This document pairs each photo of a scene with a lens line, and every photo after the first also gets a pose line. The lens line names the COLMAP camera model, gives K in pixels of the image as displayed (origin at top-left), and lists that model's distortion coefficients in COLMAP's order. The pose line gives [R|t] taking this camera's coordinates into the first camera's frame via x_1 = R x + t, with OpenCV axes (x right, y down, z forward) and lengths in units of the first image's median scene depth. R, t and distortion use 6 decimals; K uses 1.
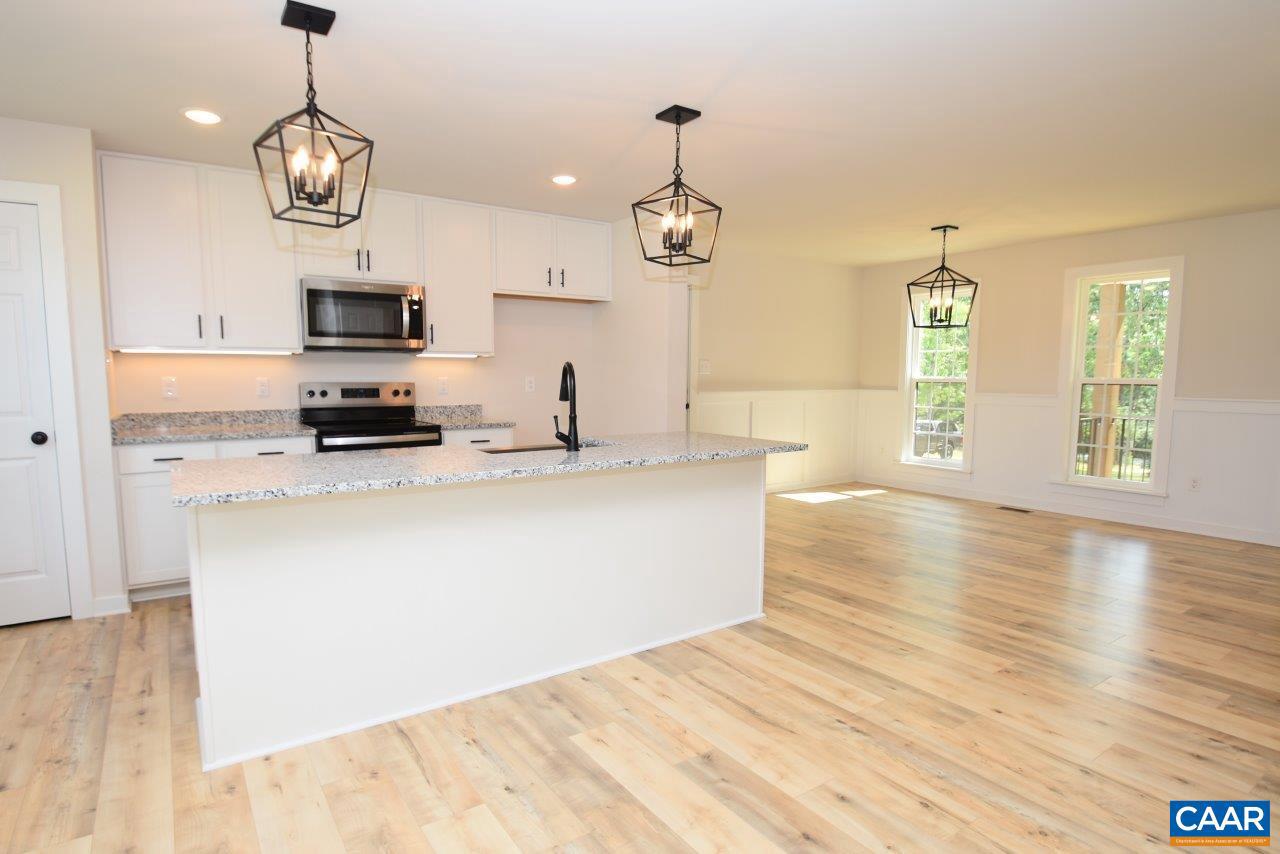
lens RADIAL K [[691.9, 0, 620.8], [0, 691.9, 438.8], [0, 0, 1]] dist [0.003652, 0.000643]
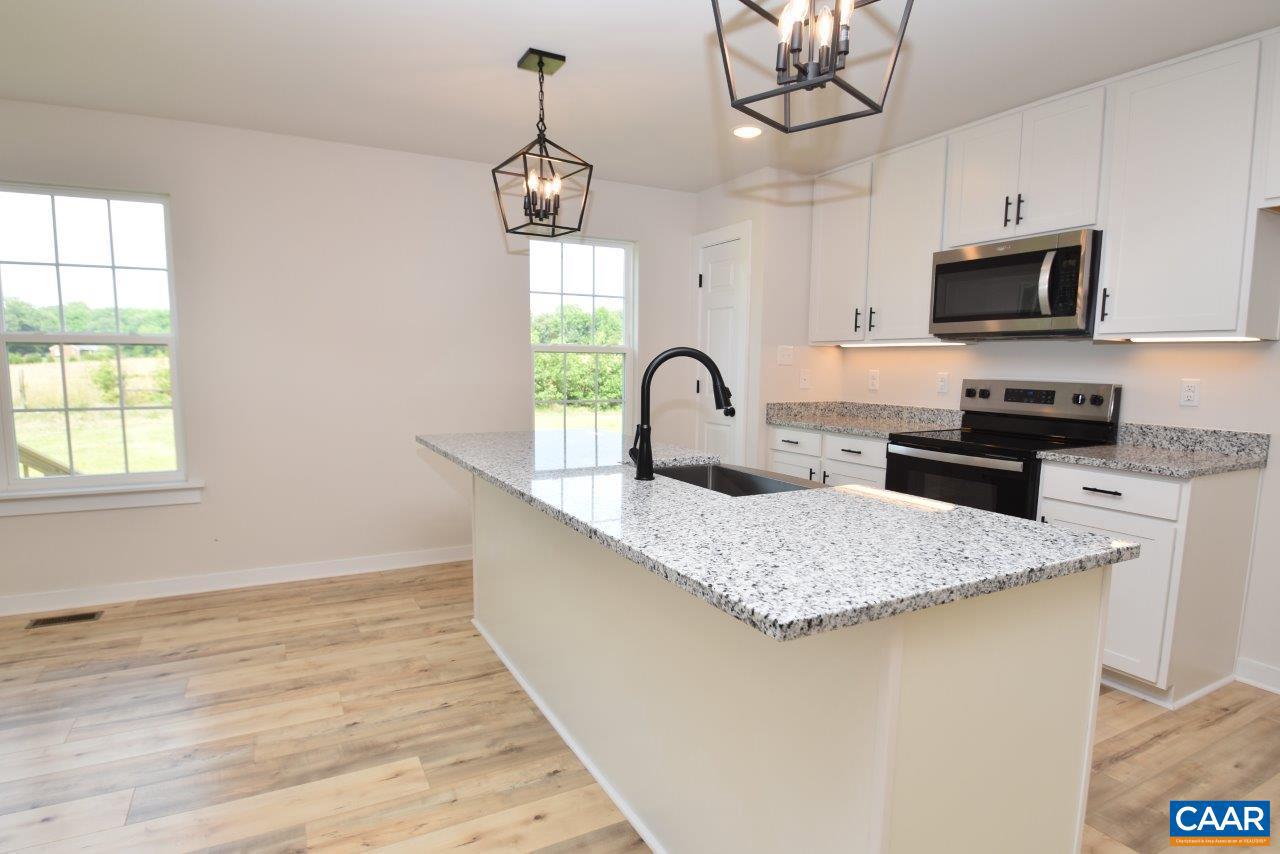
lens RADIAL K [[691.9, 0, 620.8], [0, 691.9, 438.8], [0, 0, 1]] dist [0.003652, 0.000643]
pose [[-0.111860, 0.107846, -0.987855, 0.677092], [-0.106104, 0.987114, 0.119780, -0.112176], [0.988043, 0.118214, -0.098975, 1.163462]]
